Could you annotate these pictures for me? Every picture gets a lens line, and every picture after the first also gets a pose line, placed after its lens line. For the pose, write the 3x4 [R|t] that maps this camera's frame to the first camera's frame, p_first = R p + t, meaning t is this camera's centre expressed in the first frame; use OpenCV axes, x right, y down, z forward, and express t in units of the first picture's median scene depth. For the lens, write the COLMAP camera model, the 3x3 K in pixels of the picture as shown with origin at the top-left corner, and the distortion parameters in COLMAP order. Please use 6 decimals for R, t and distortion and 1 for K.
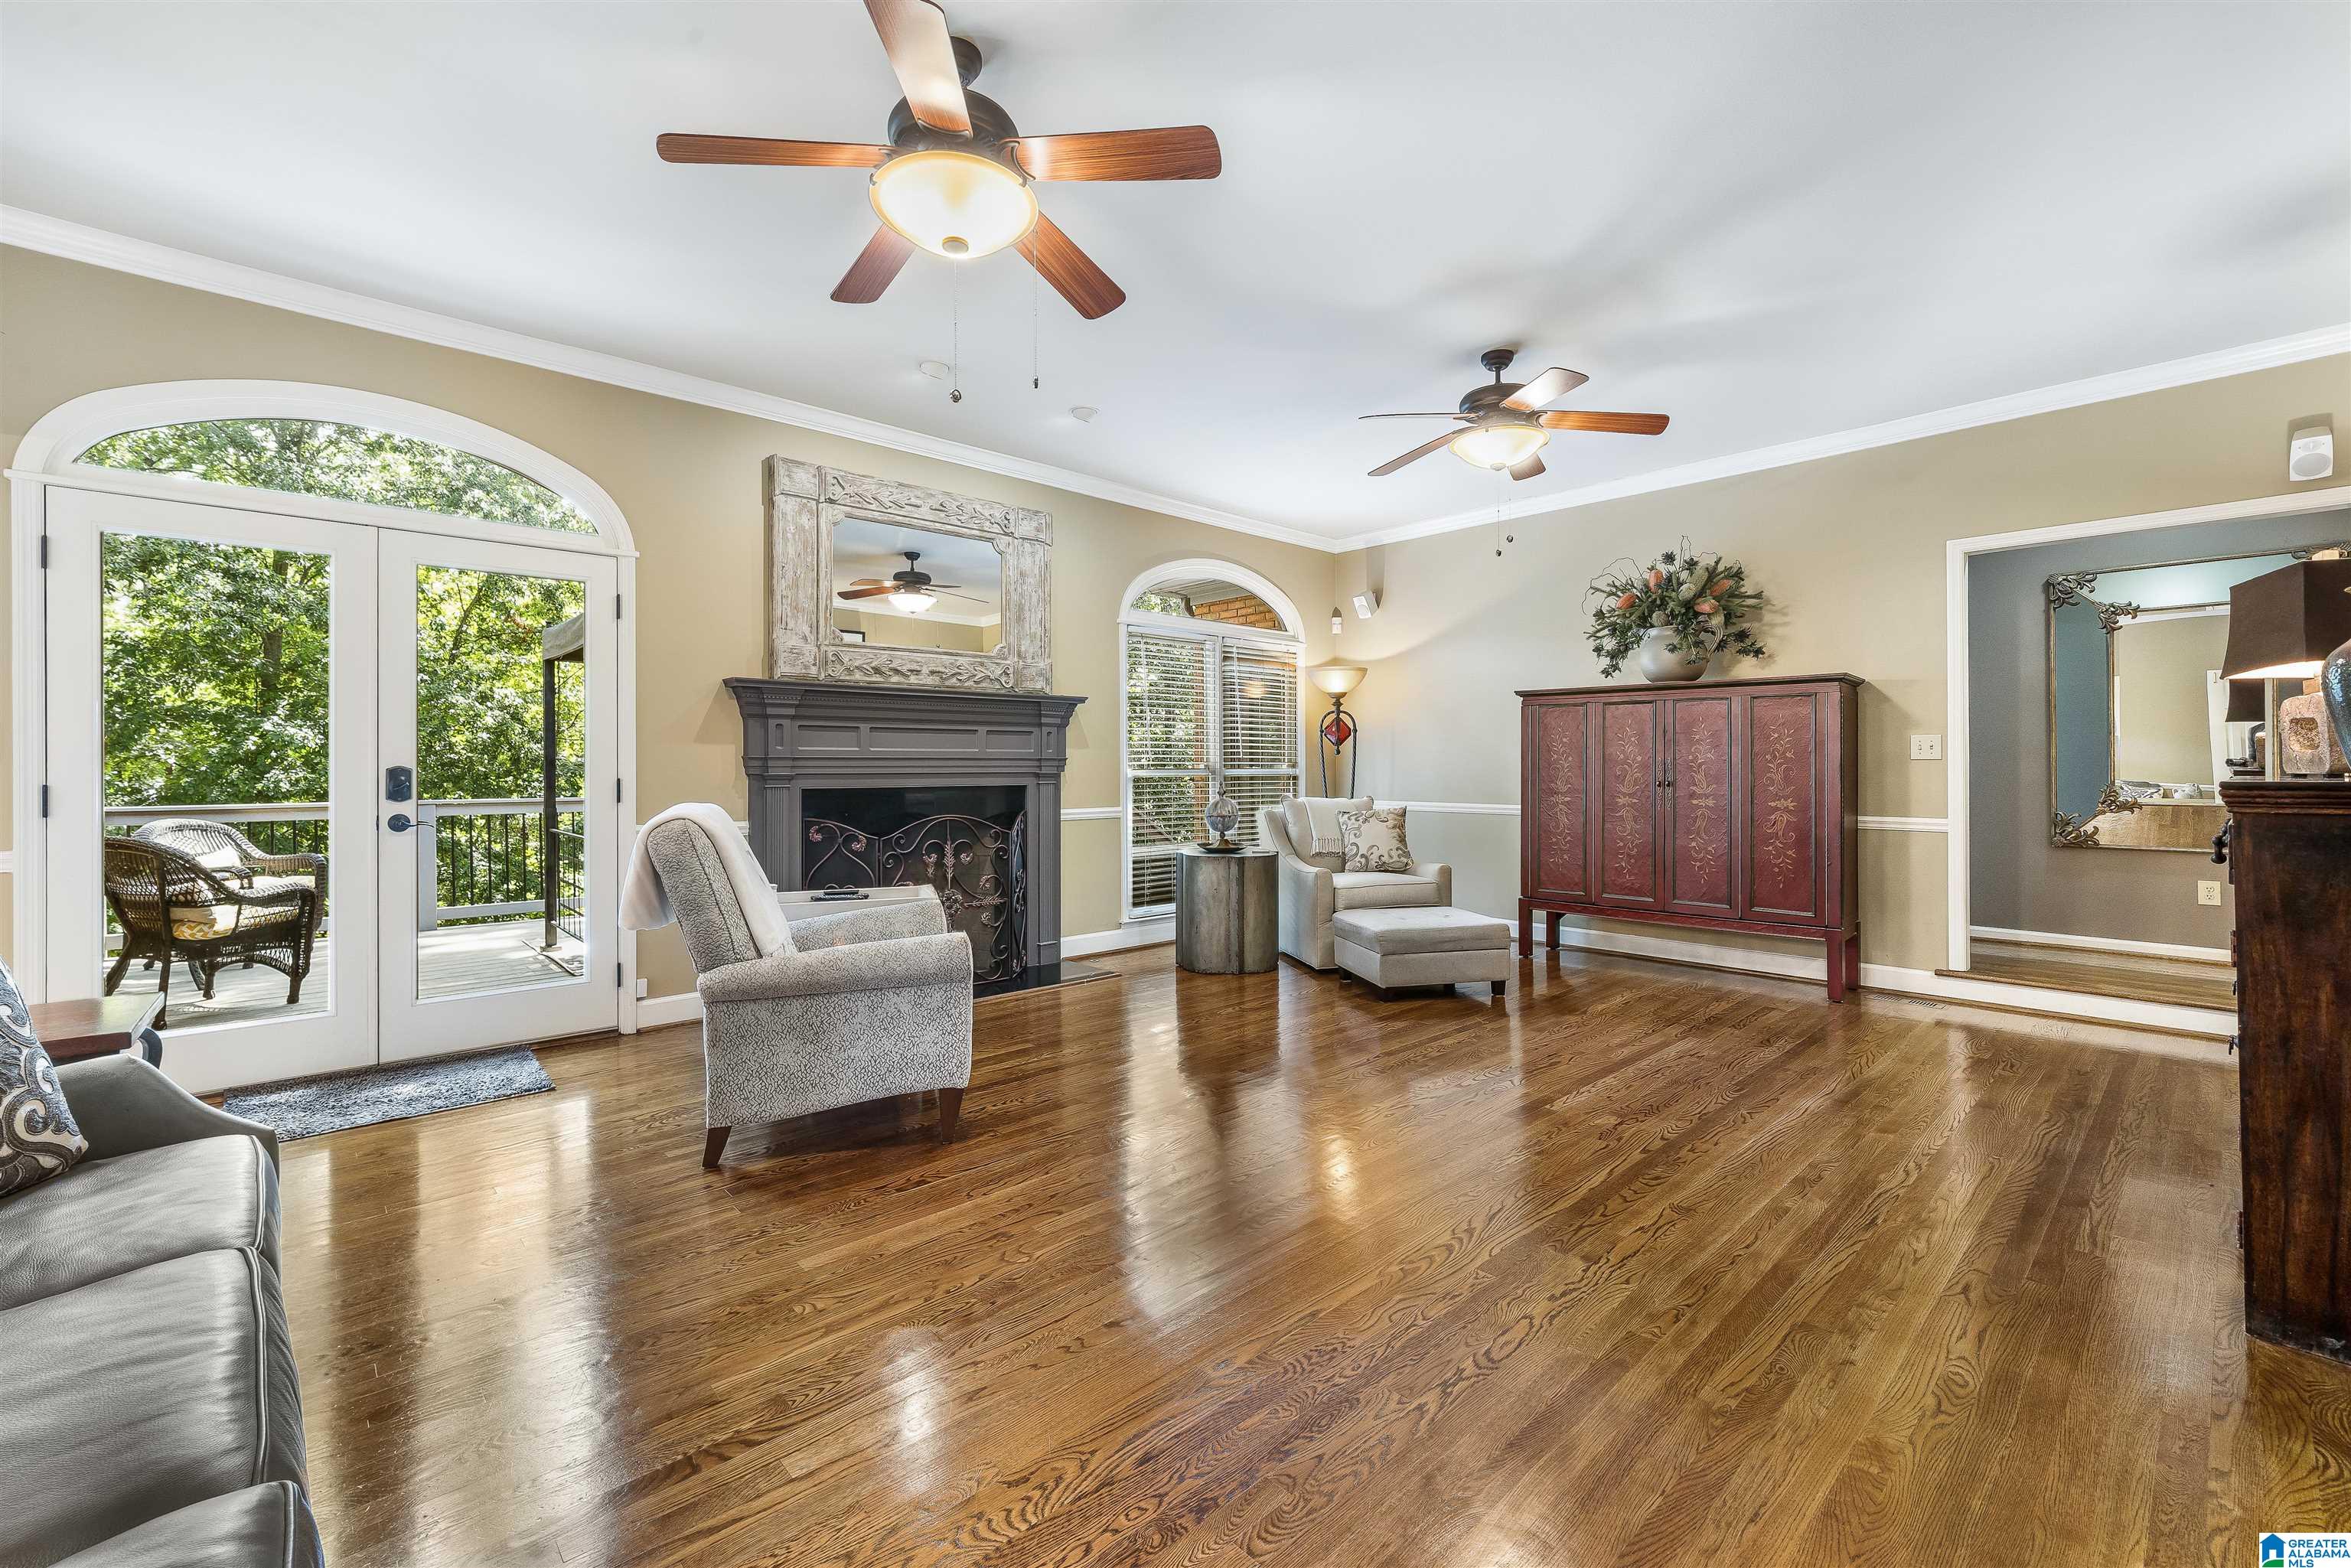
lens RADIAL K [[975.1, 0, 1172.5], [0, 975.1, 766.0], [0, 0, 1]] dist [0.001353, 0.000268]
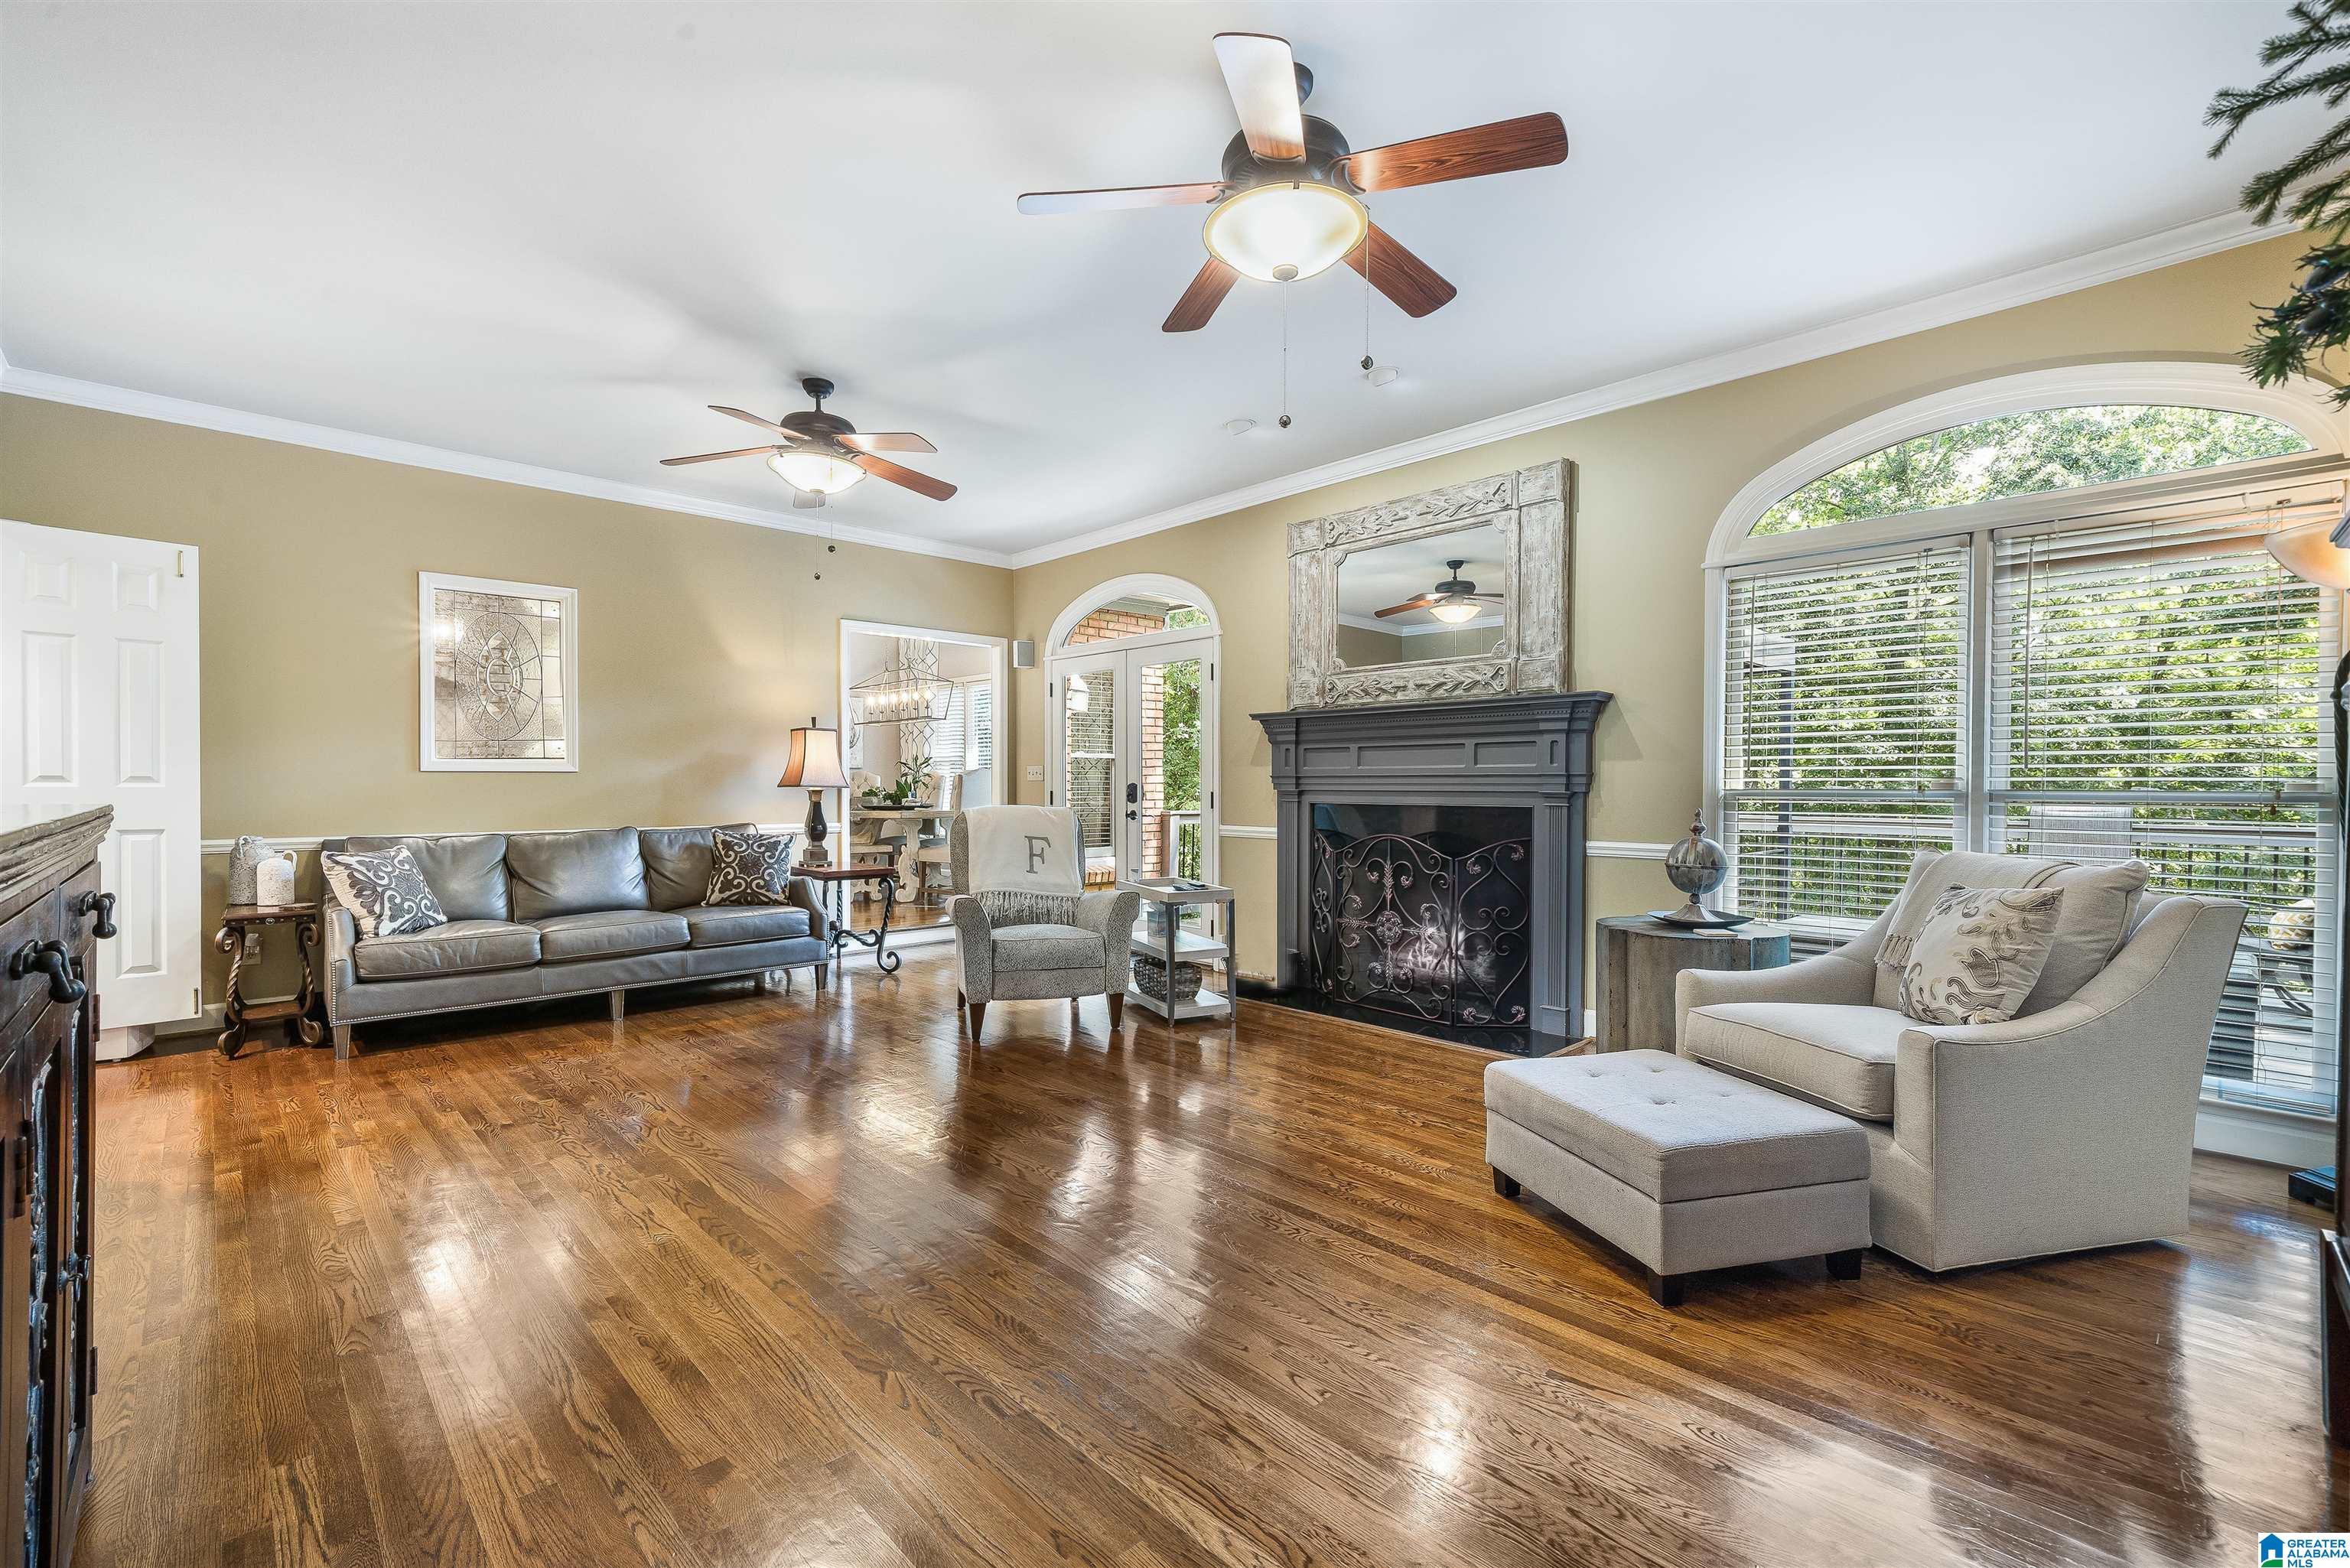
lens RADIAL K [[1025.8, 0, 1138.3], [0, 1025.8, 782.6], [0, 0, 1]] dist [-0.001147, -0.000066]
pose [[-0.005677, 0.002043, -0.999982, 0.788866], [0.000682, 0.999998, 0.002039, -0.003275], [0.999984, -0.000671, -0.005678, 0.753746]]
